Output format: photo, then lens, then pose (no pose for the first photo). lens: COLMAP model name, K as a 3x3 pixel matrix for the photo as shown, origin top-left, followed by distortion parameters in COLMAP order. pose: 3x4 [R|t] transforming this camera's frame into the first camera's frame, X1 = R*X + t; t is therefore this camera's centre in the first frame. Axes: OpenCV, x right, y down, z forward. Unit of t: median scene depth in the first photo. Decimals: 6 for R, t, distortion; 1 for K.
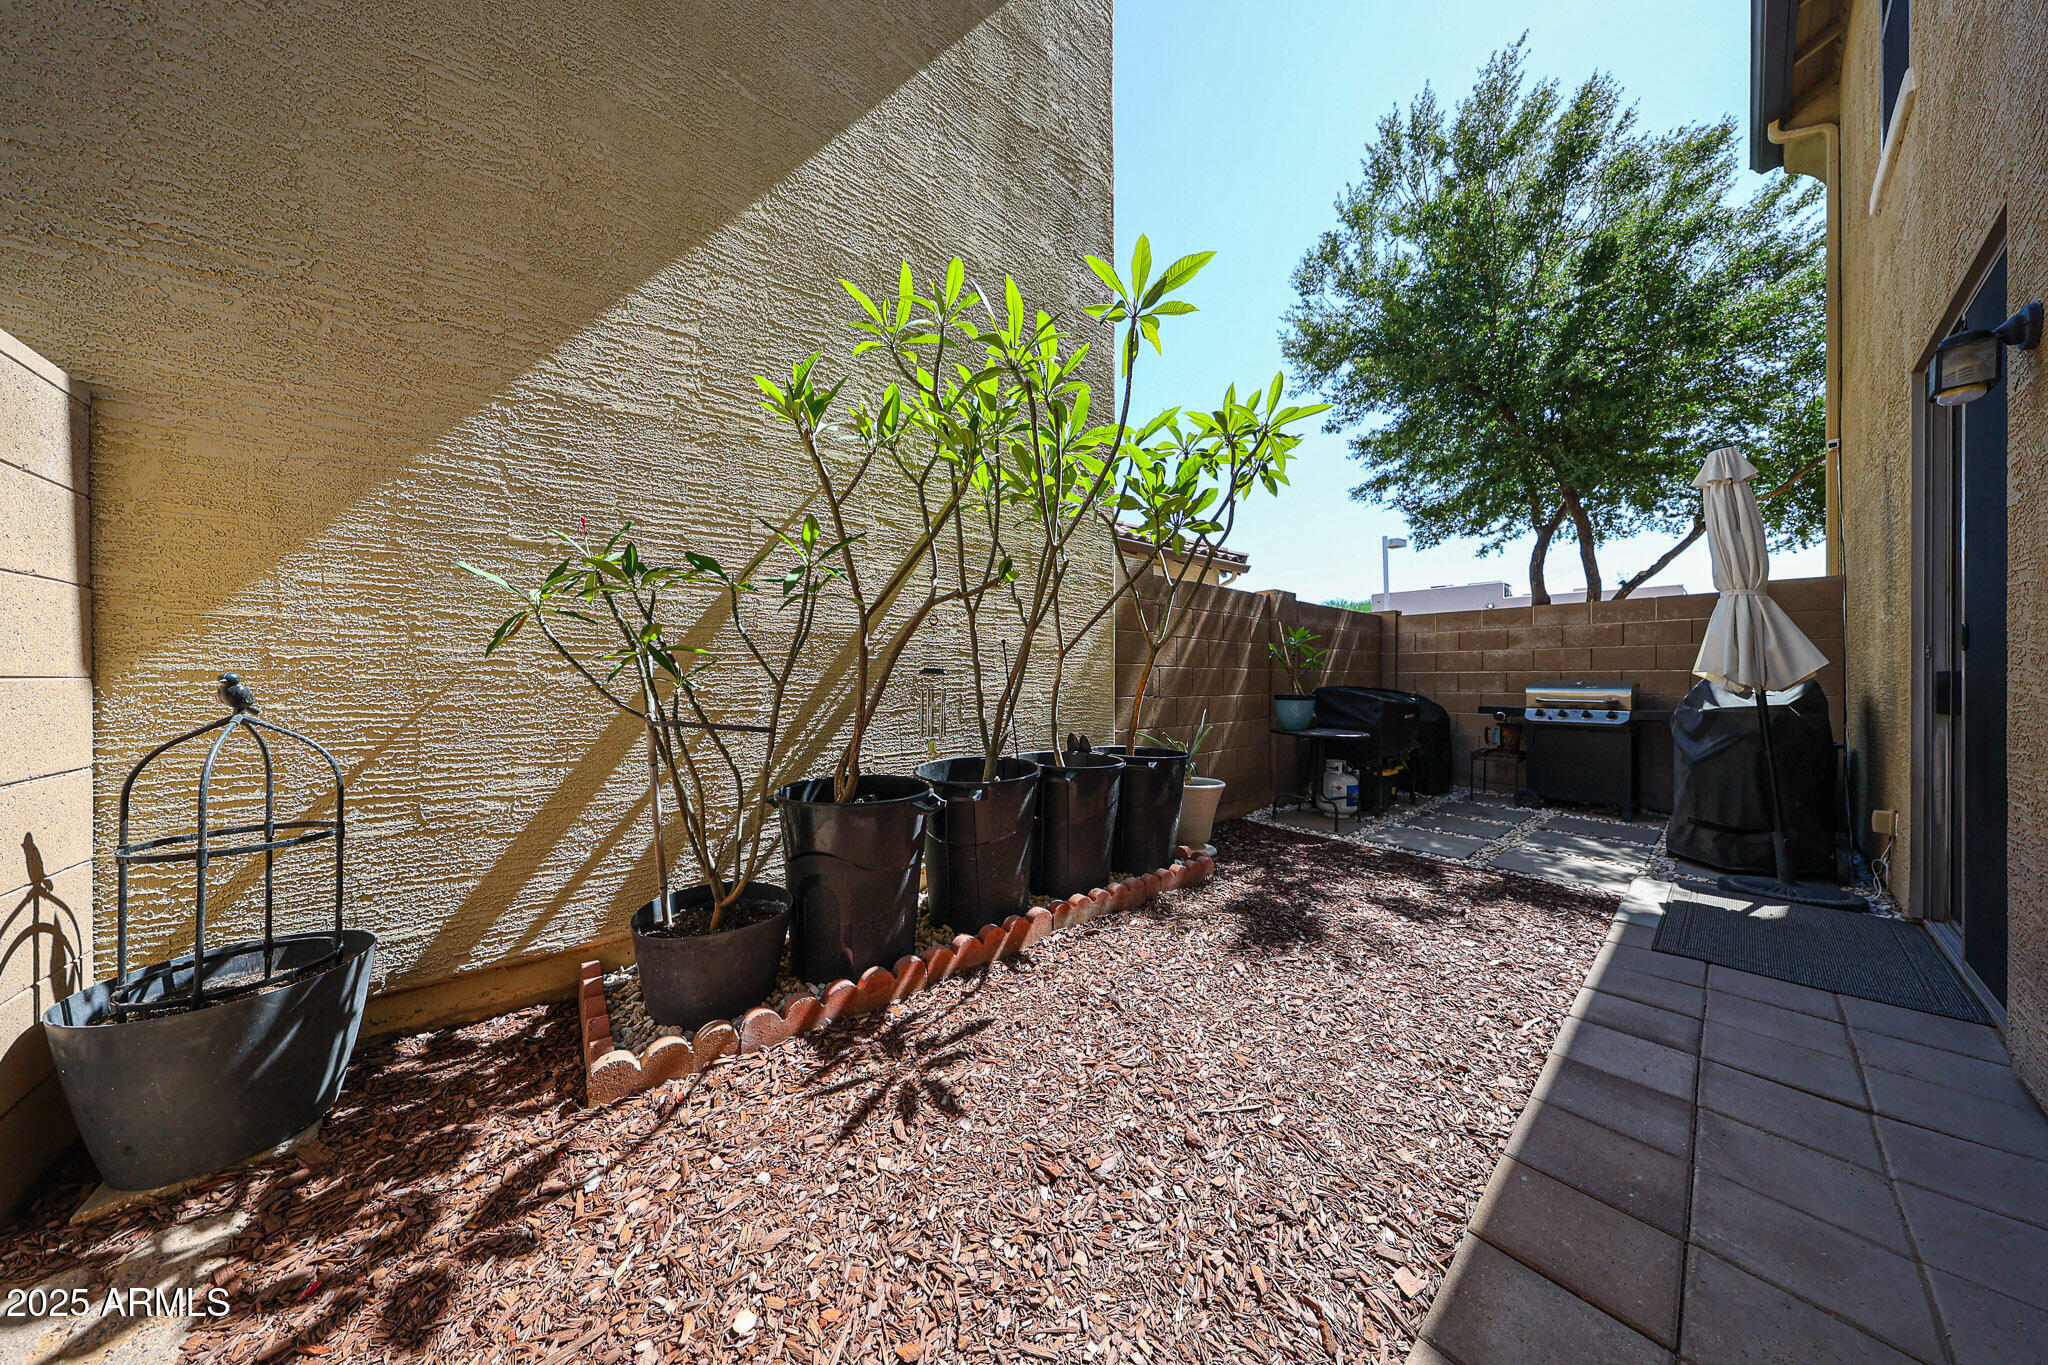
lens RADIAL K [[710.2, 0, 1022.0], [0, 710.2, 678.7], [0, 0, 1]] dist [0.007534, 0.000178]
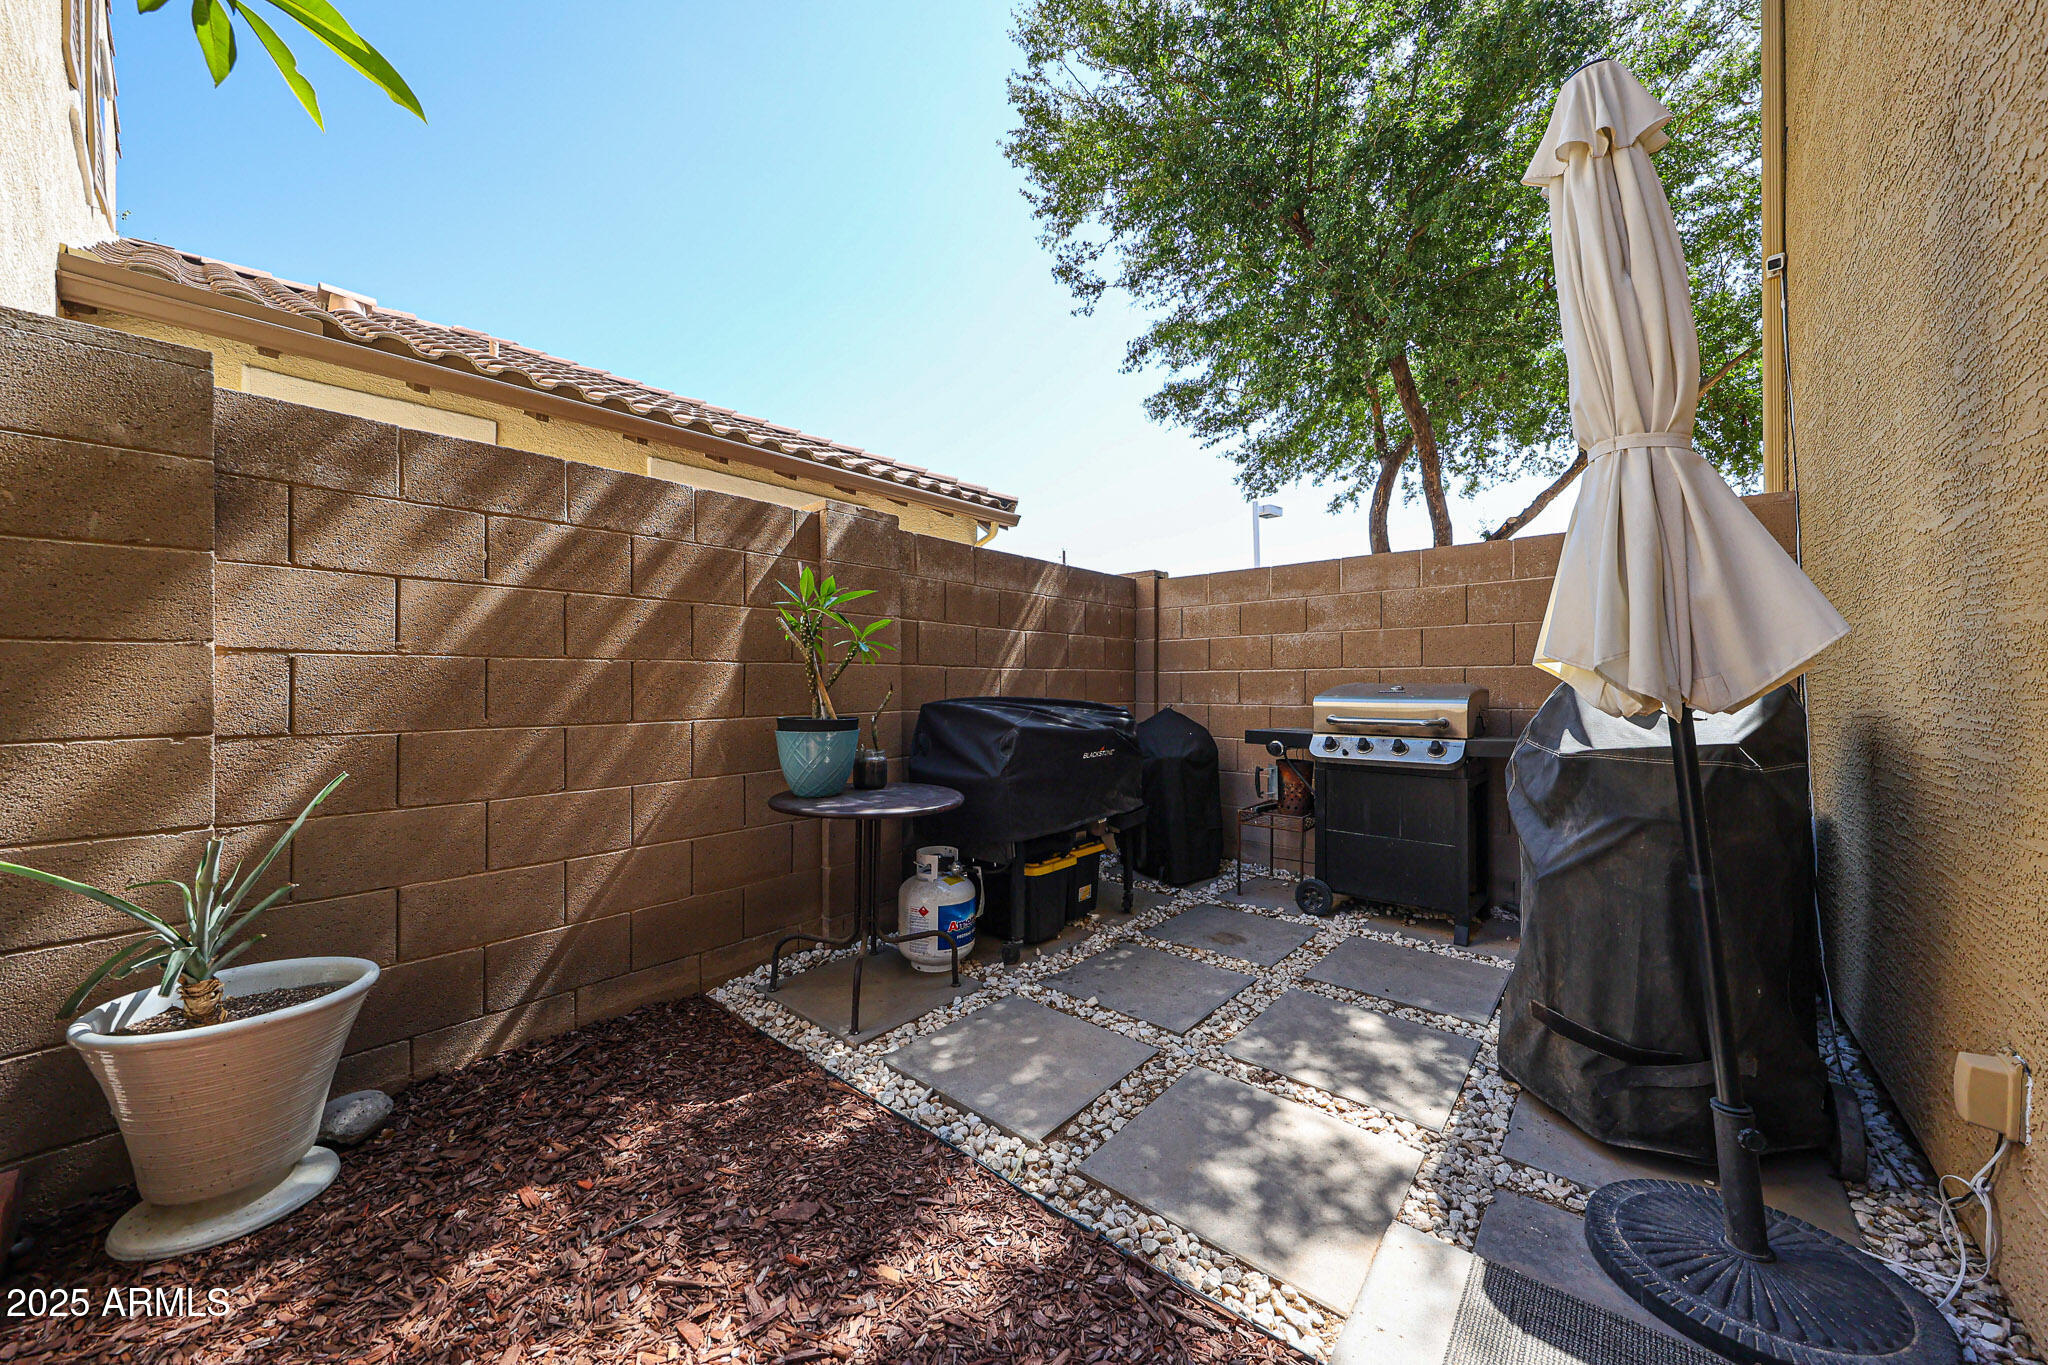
lens RADIAL K [[896.3, 0, 1025.4], [0, 896.3, 682.3], [0, 0, 1]] dist [0.014645, -0.002967]
pose [[0.982438, -0.005057, 0.186519, 0.369045], [0.005417, 0.999984, -0.001425, 0.000551], [-0.186509, 0.002411, 0.982450, 0.364576]]
